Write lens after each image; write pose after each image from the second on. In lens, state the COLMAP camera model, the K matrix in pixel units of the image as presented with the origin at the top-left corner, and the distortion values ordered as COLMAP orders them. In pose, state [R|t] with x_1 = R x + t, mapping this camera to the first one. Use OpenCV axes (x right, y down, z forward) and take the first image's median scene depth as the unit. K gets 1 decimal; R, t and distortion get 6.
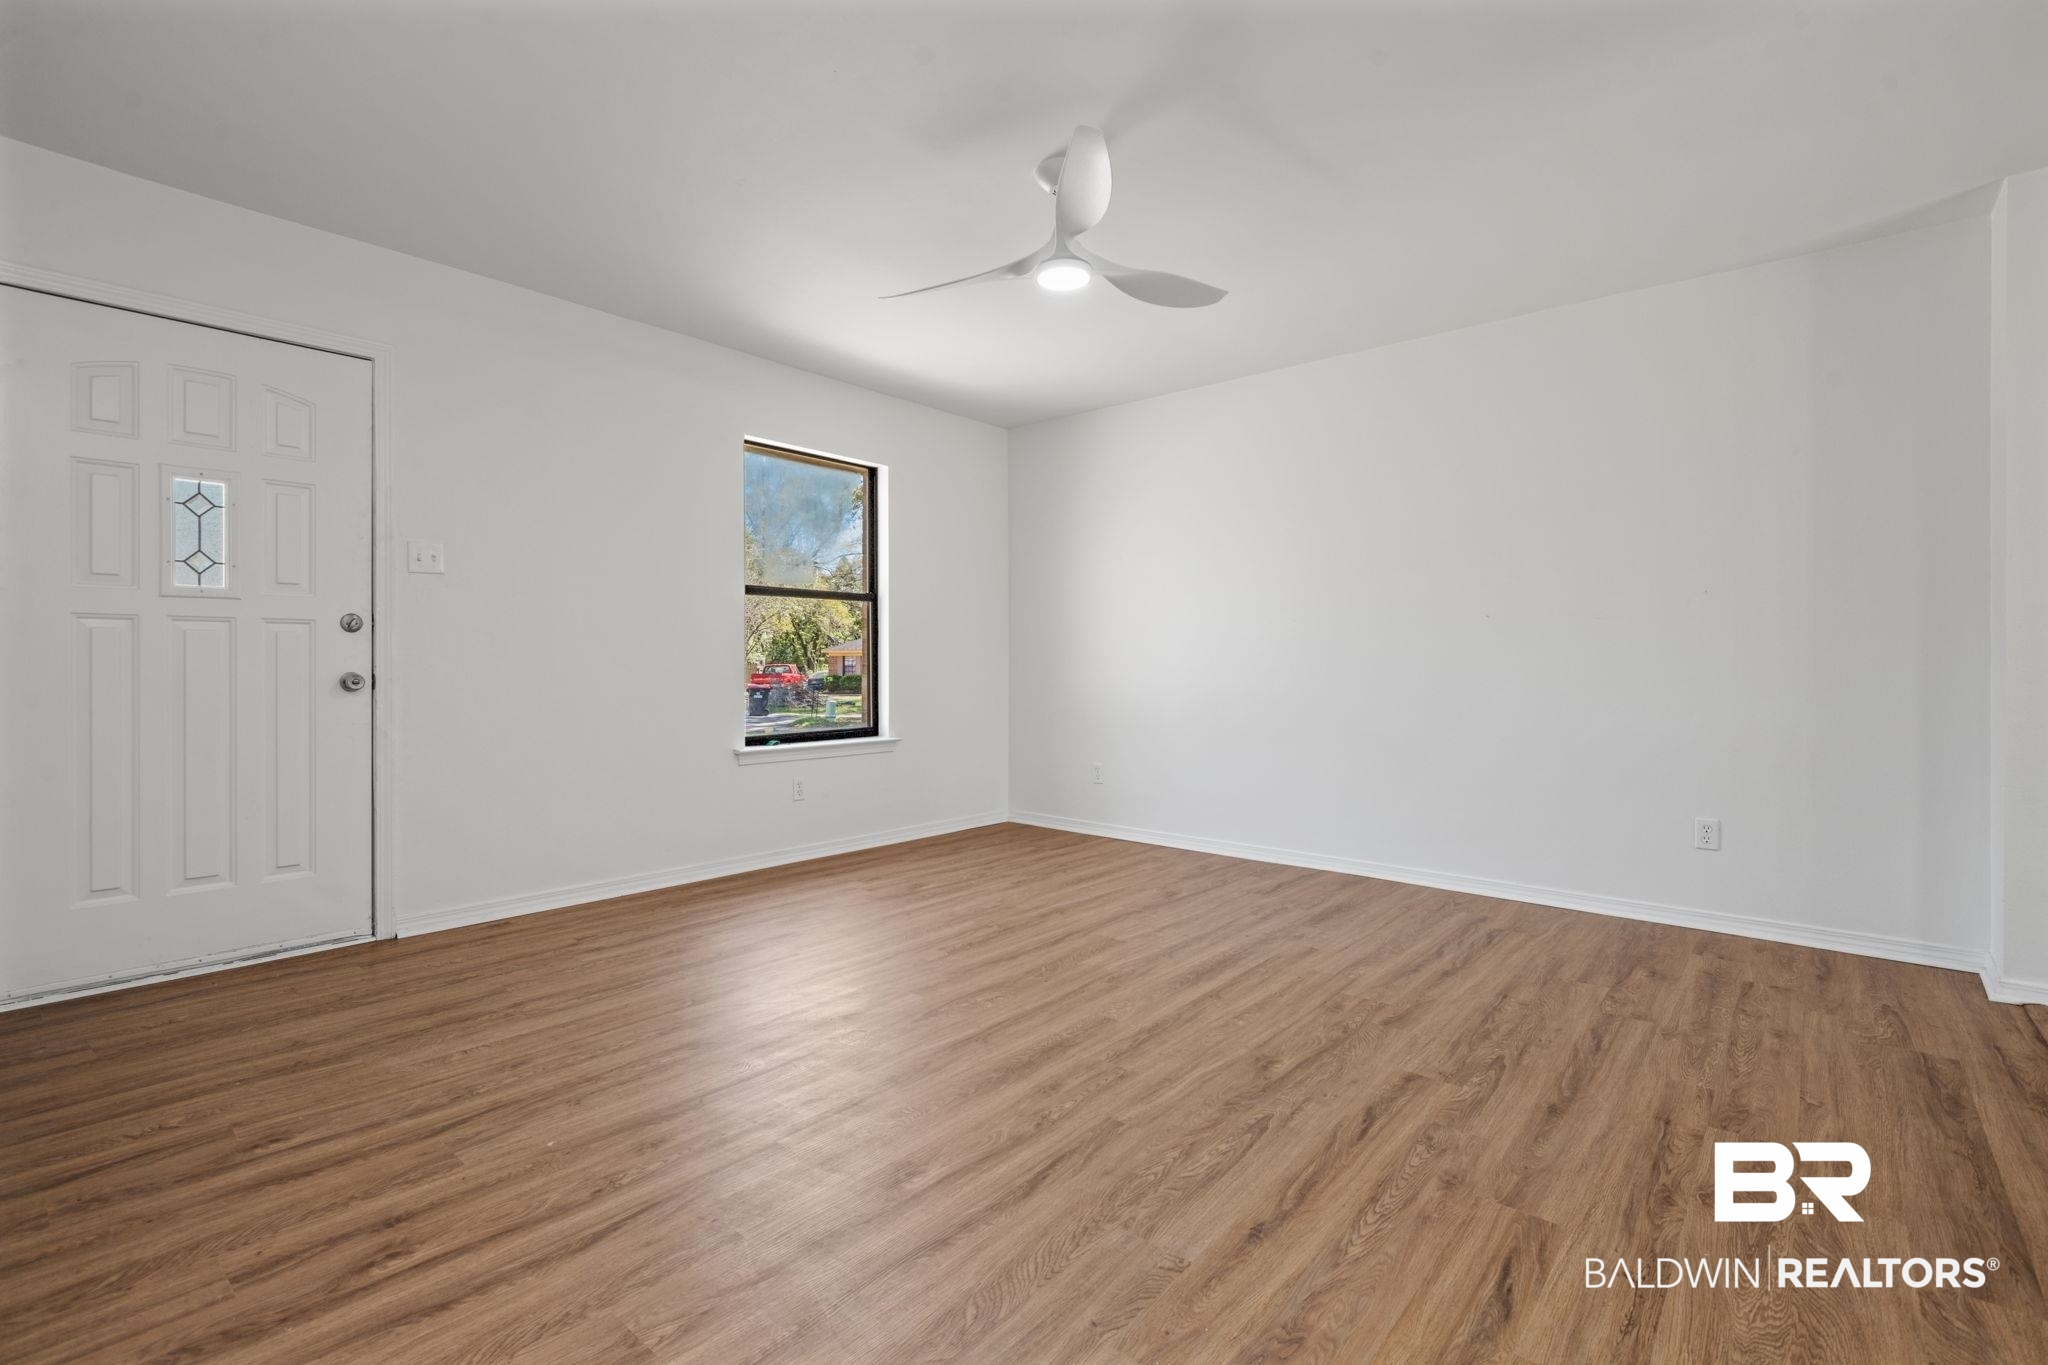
lens RADIAL K [[932.4, 0, 1017.3], [0, 932.4, 672.0], [0, 0, 1]] dist [0.003131, -0.007007]
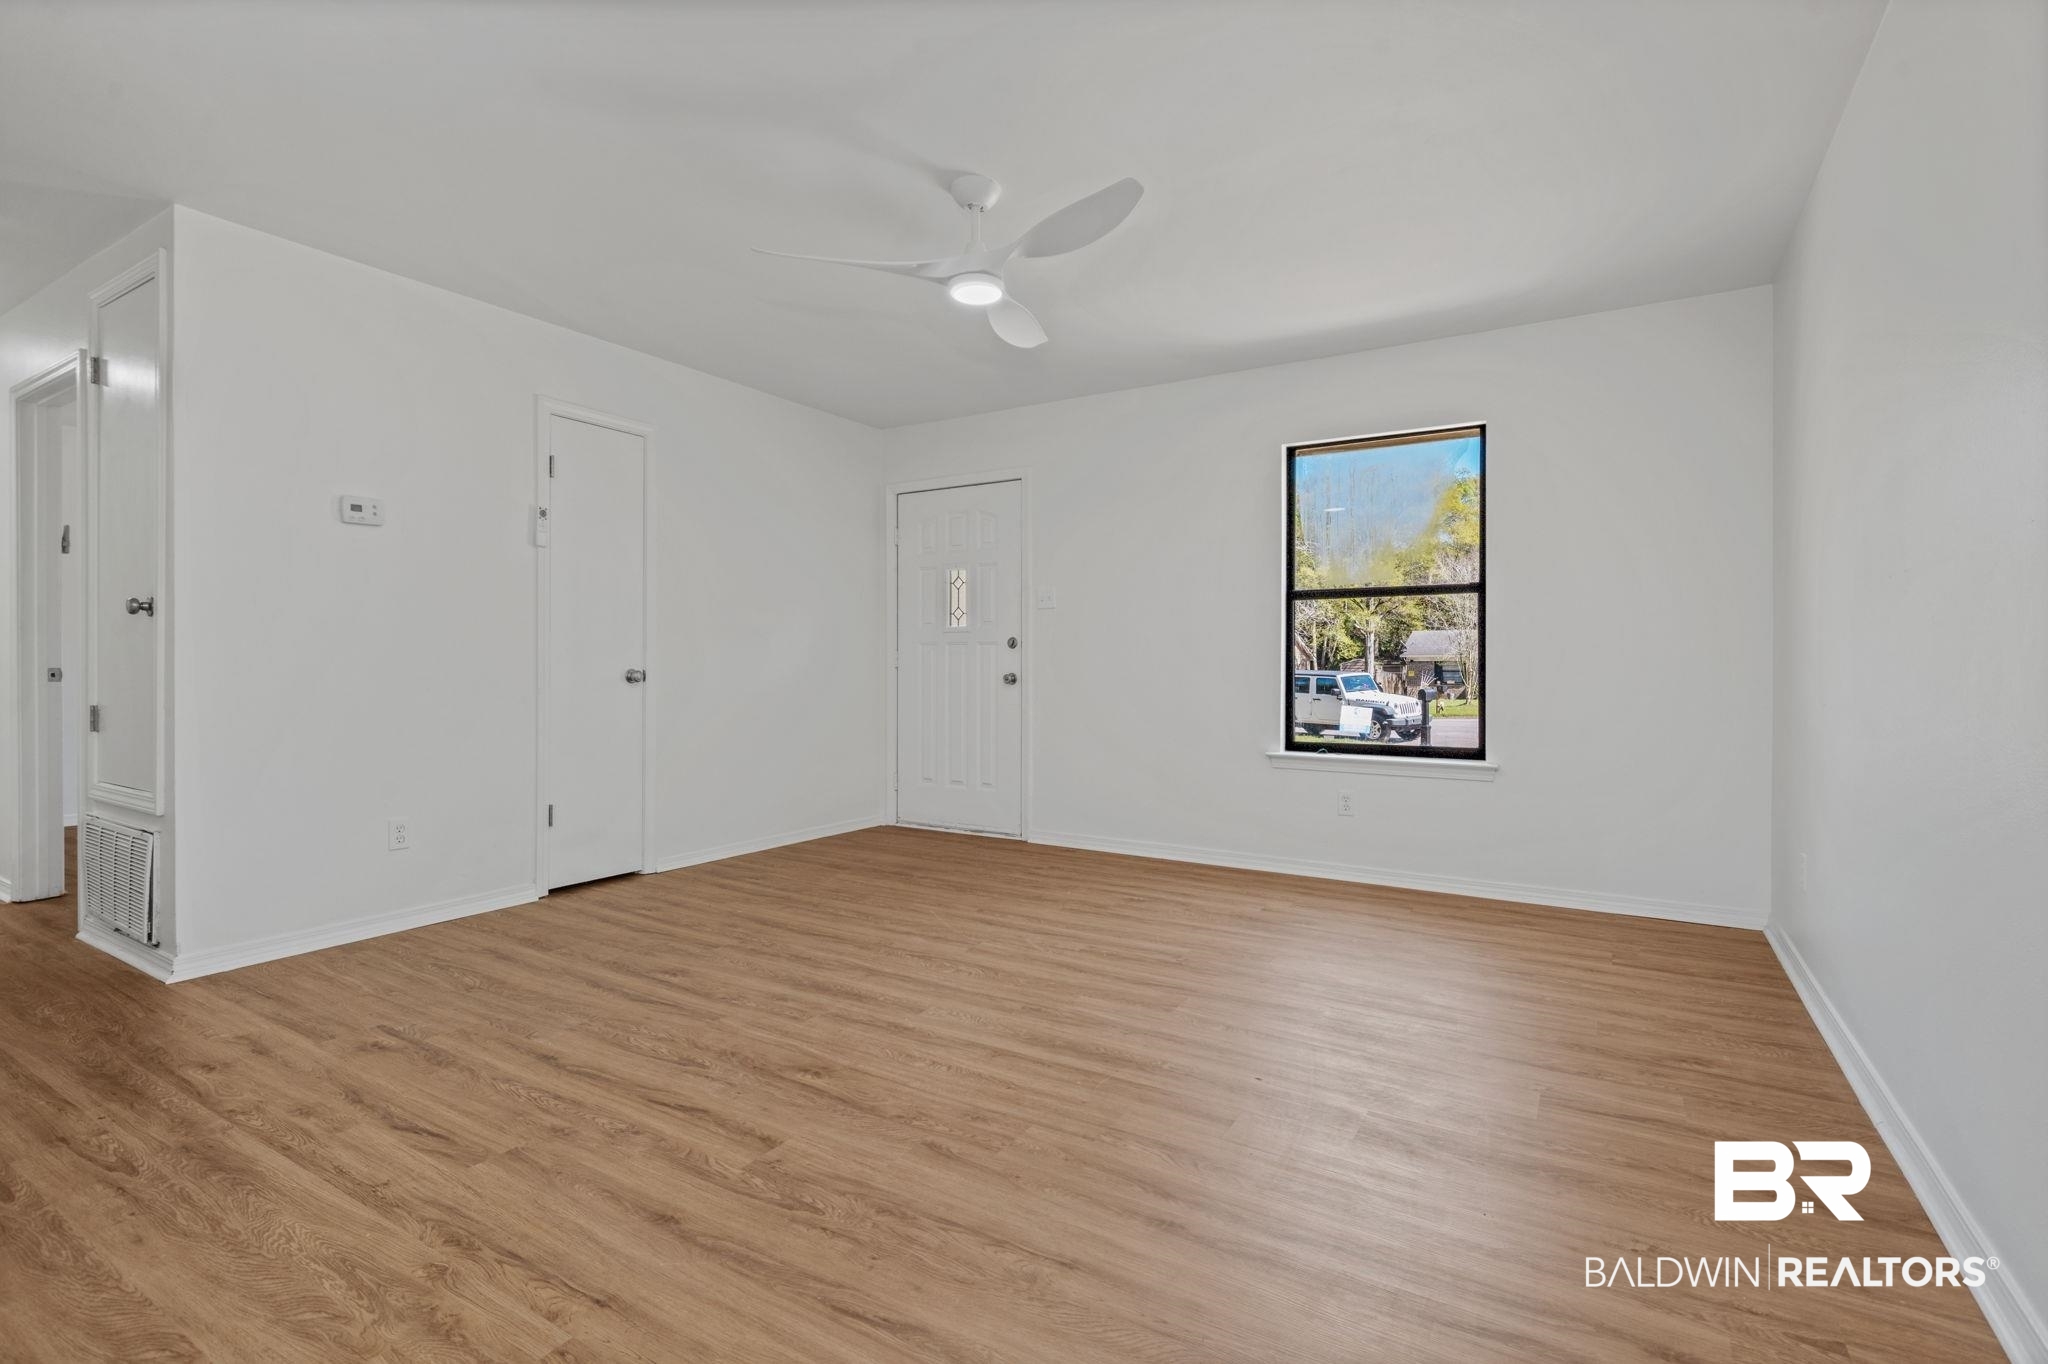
lens RADIAL K [[932.4, 0, 1017.3], [0, 932.4, 671.5], [0, 0, 1]] dist [0.003131, -0.007007]
pose [[0.160109, 0.007268, -0.987073, 1.319540], [-0.012694, 0.999905, 0.005303, -0.015849], [0.987018, 0.011681, 0.160186, 1.080495]]
